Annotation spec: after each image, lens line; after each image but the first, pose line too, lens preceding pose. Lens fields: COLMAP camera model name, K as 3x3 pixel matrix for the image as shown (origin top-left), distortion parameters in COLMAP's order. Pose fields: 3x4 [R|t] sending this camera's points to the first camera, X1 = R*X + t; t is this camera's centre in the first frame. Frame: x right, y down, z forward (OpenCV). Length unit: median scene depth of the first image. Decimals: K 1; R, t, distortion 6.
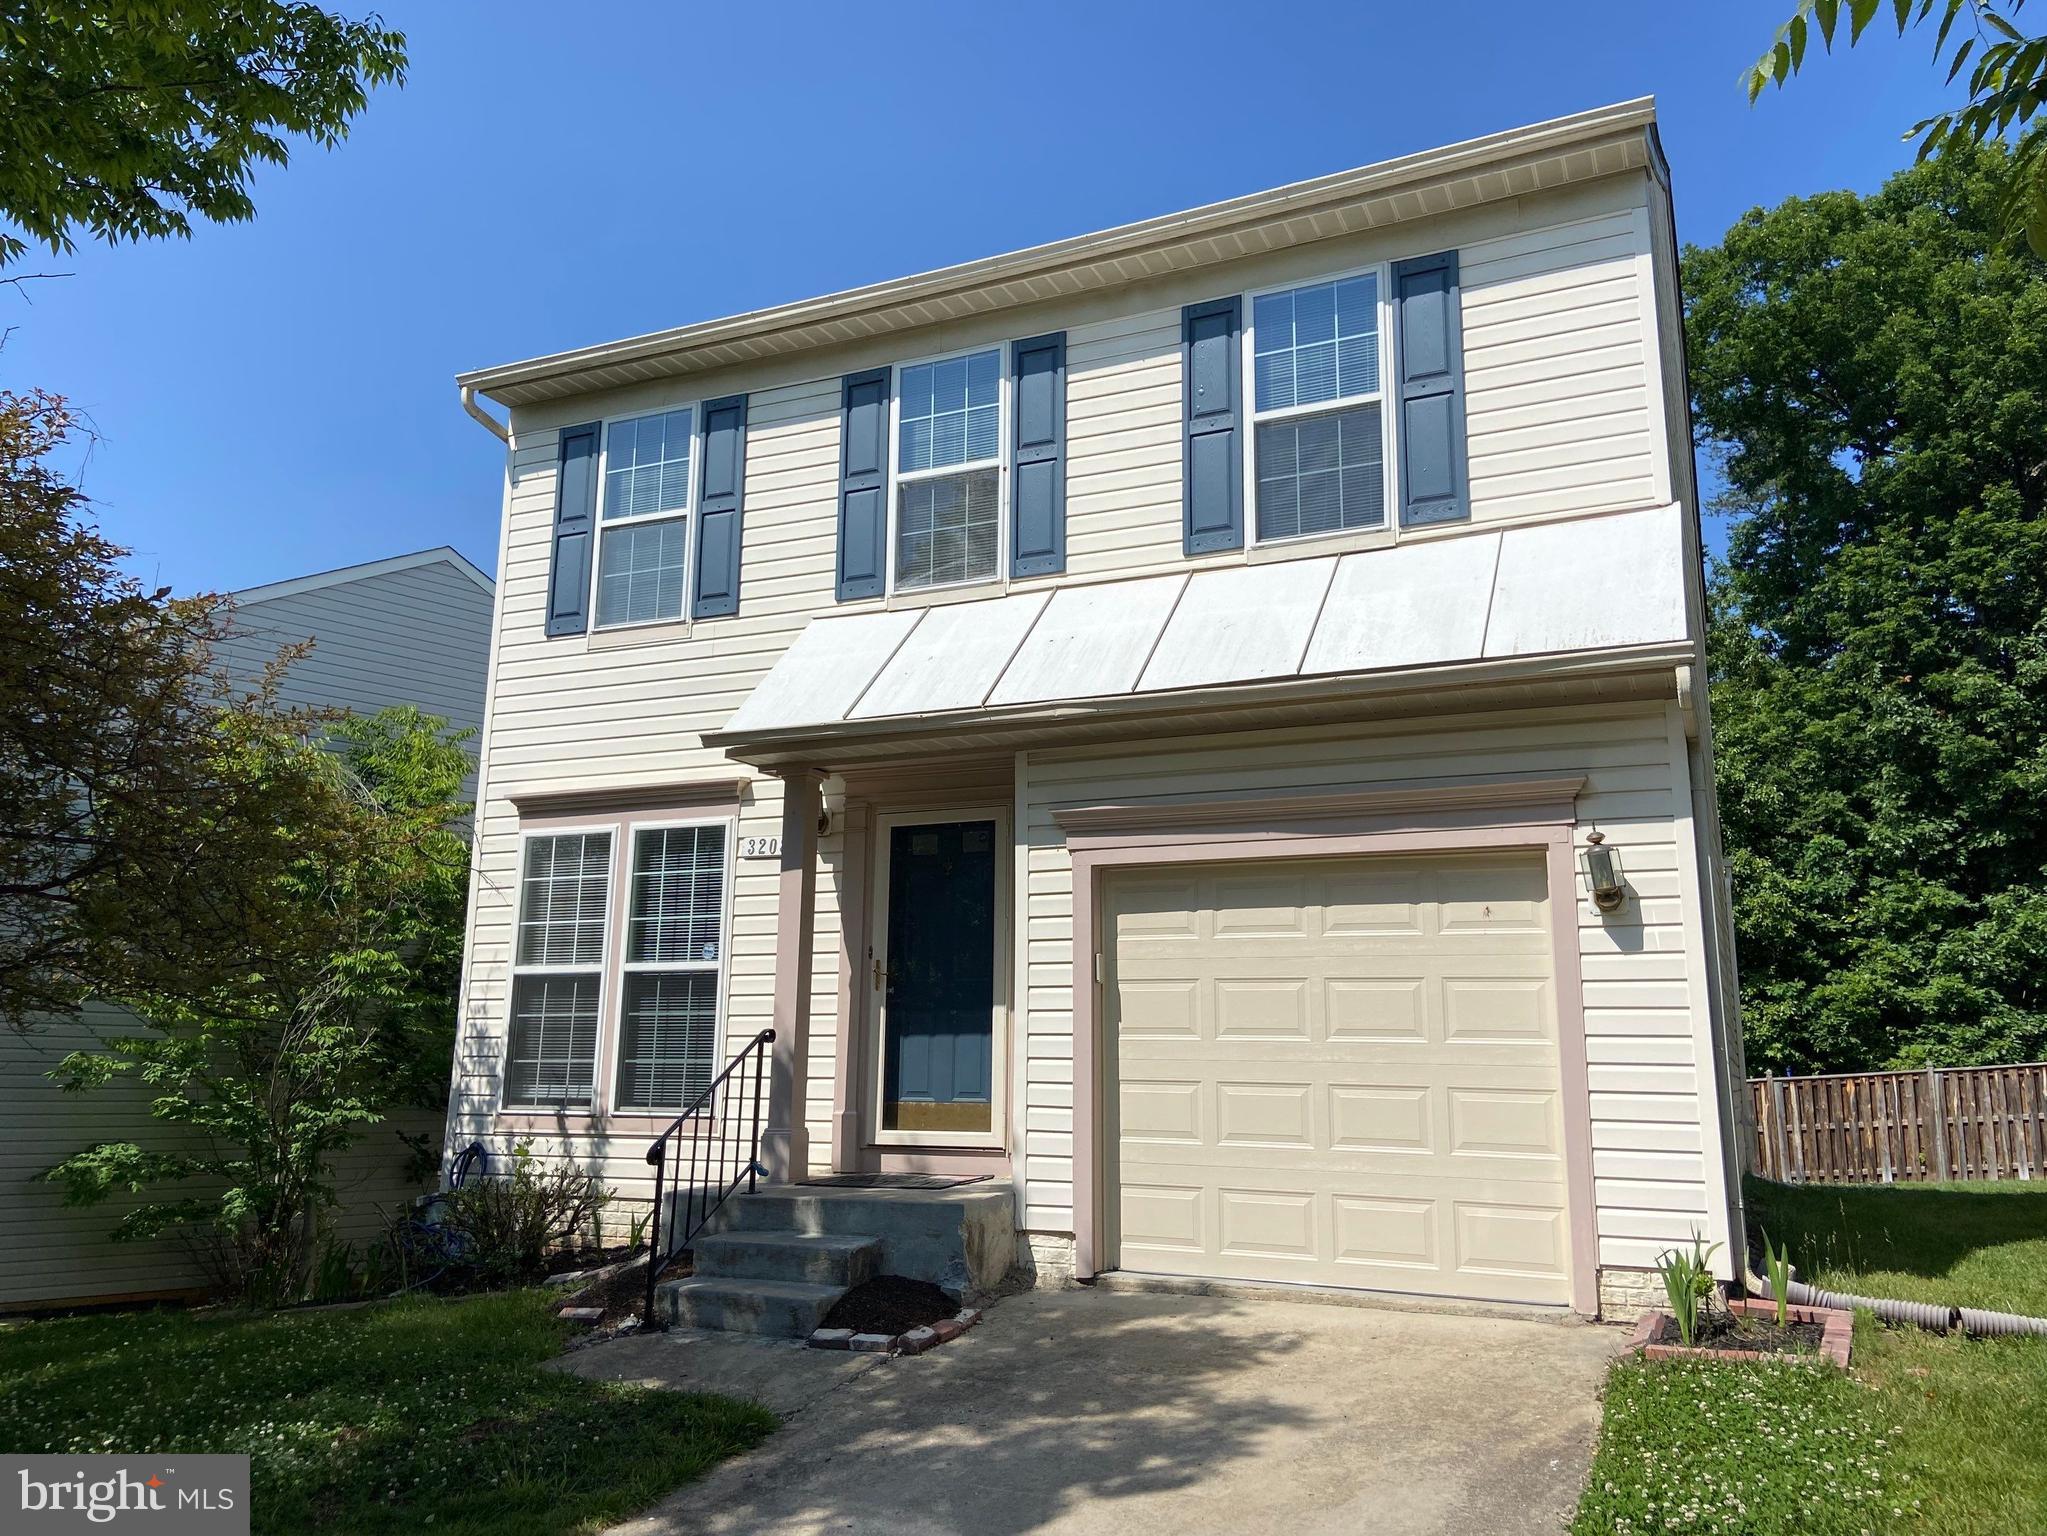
lens RADIAL K [[1548.3, 0, 1023.5], [0, 1548.3, 768.0], [0, 0, 1]] dist [0.104170, -0.127712]
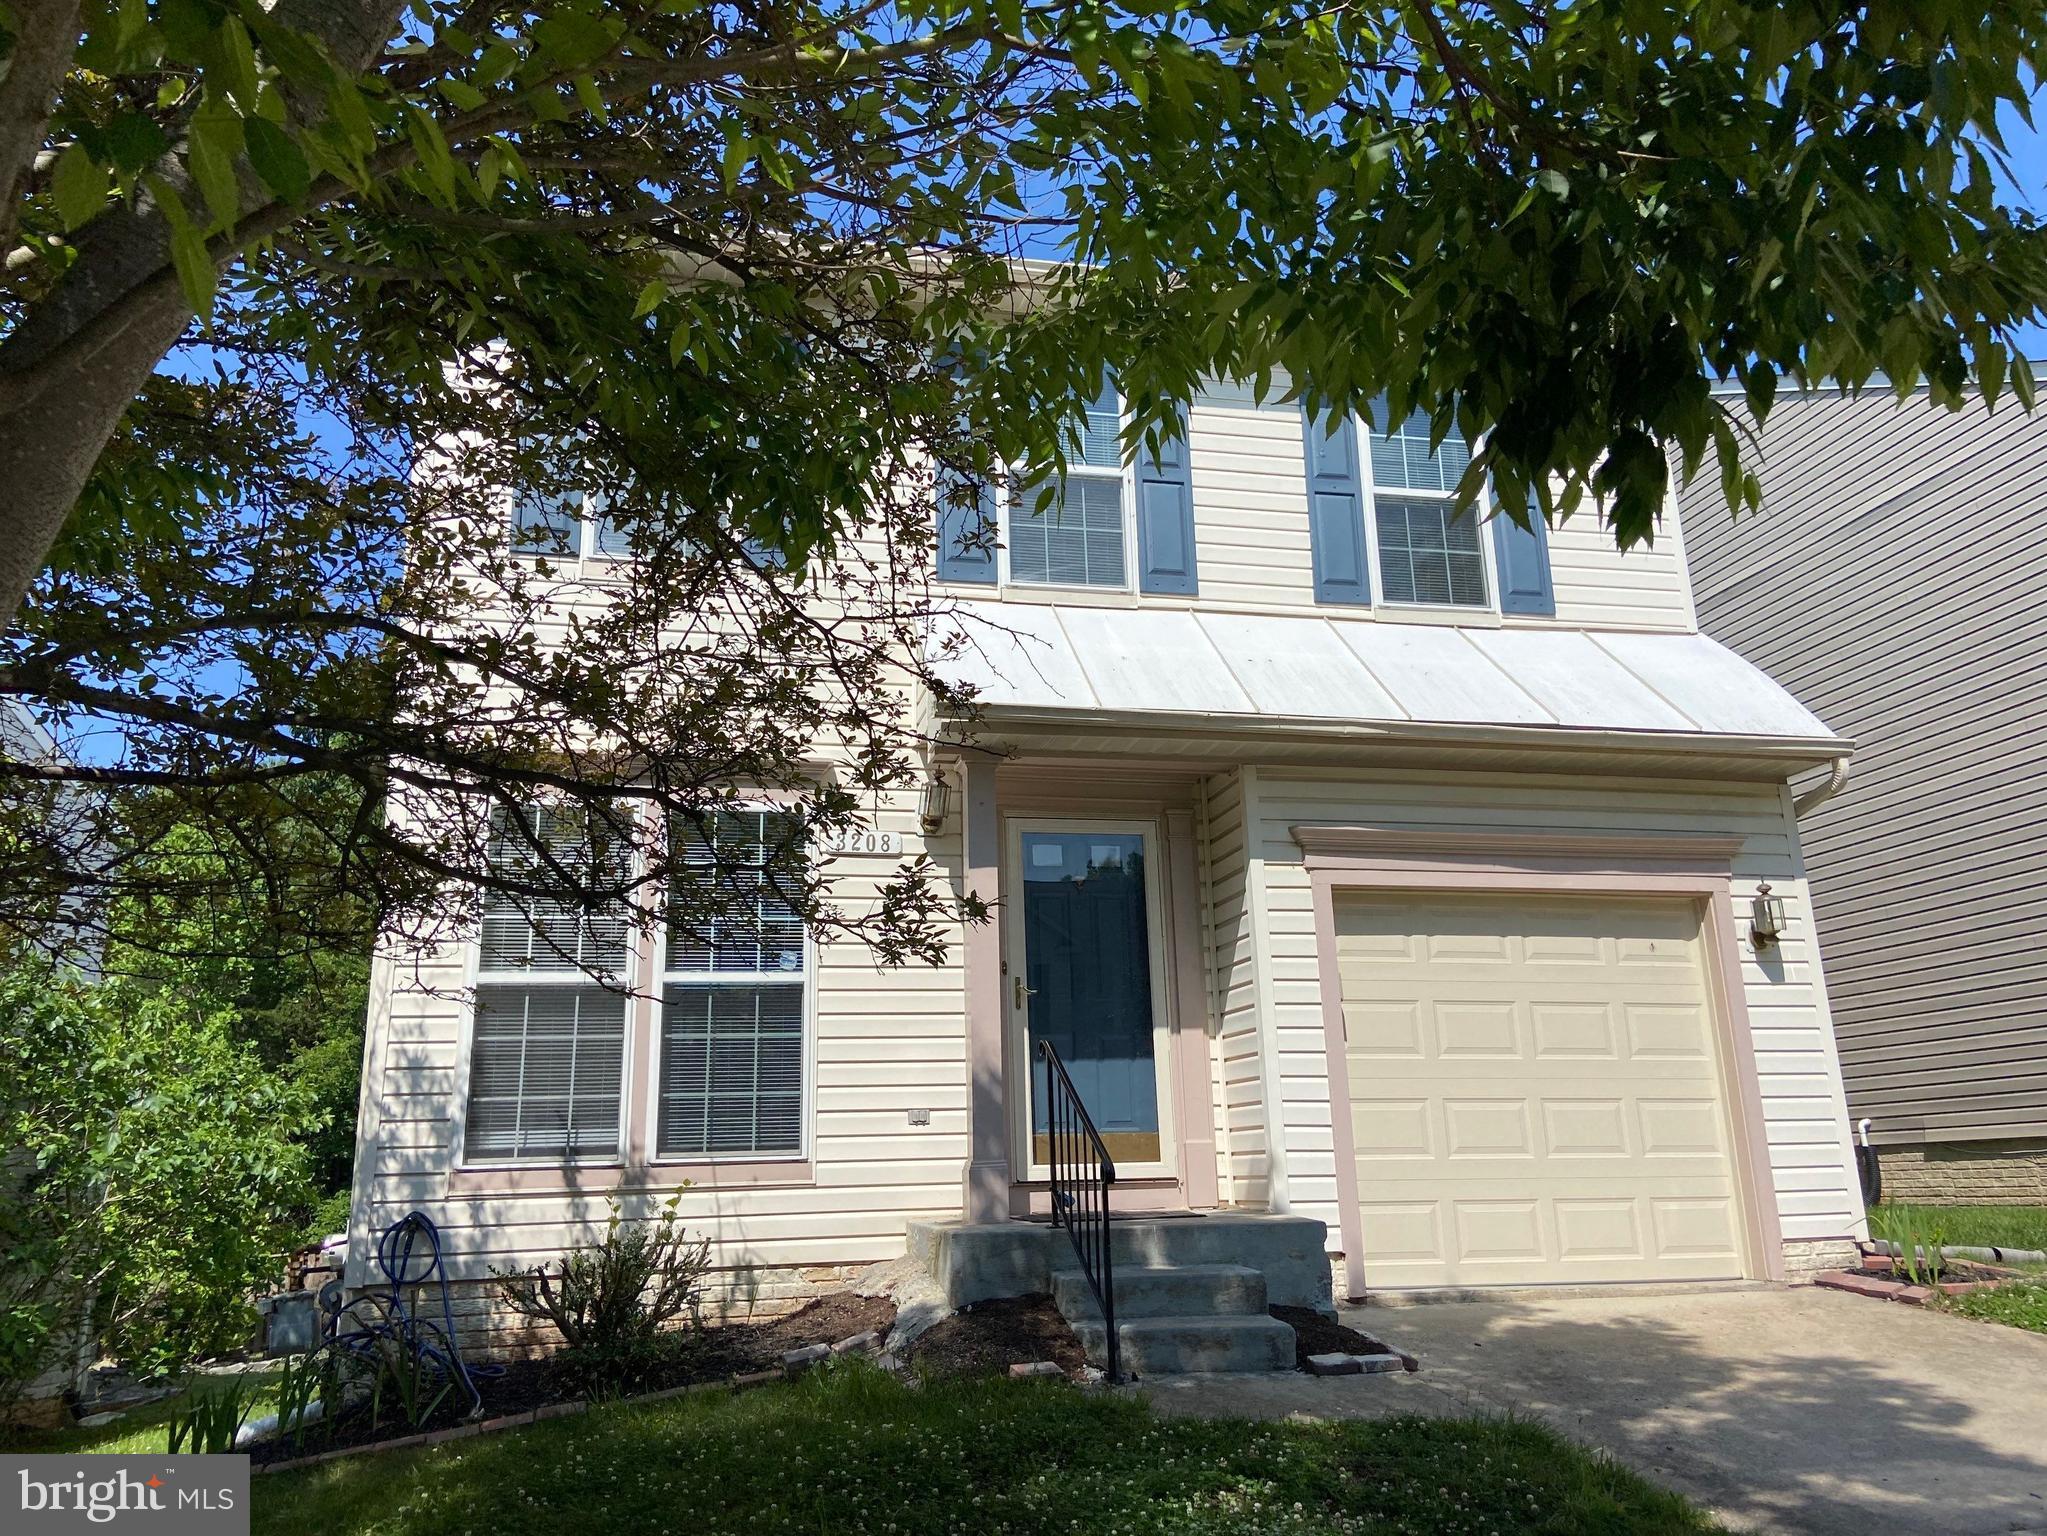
lens RADIAL K [[1548.3, 0, 1023.5], [0, 1548.3, 768.0], [0, 0, 1]] dist [0.104170, -0.127712]
pose [[0.800119, 0.125091, 0.586653, -0.610164], [-0.082550, 0.991671, -0.098865, 0.088166], [-0.594134, 0.030676, 0.803781, 0.254695]]
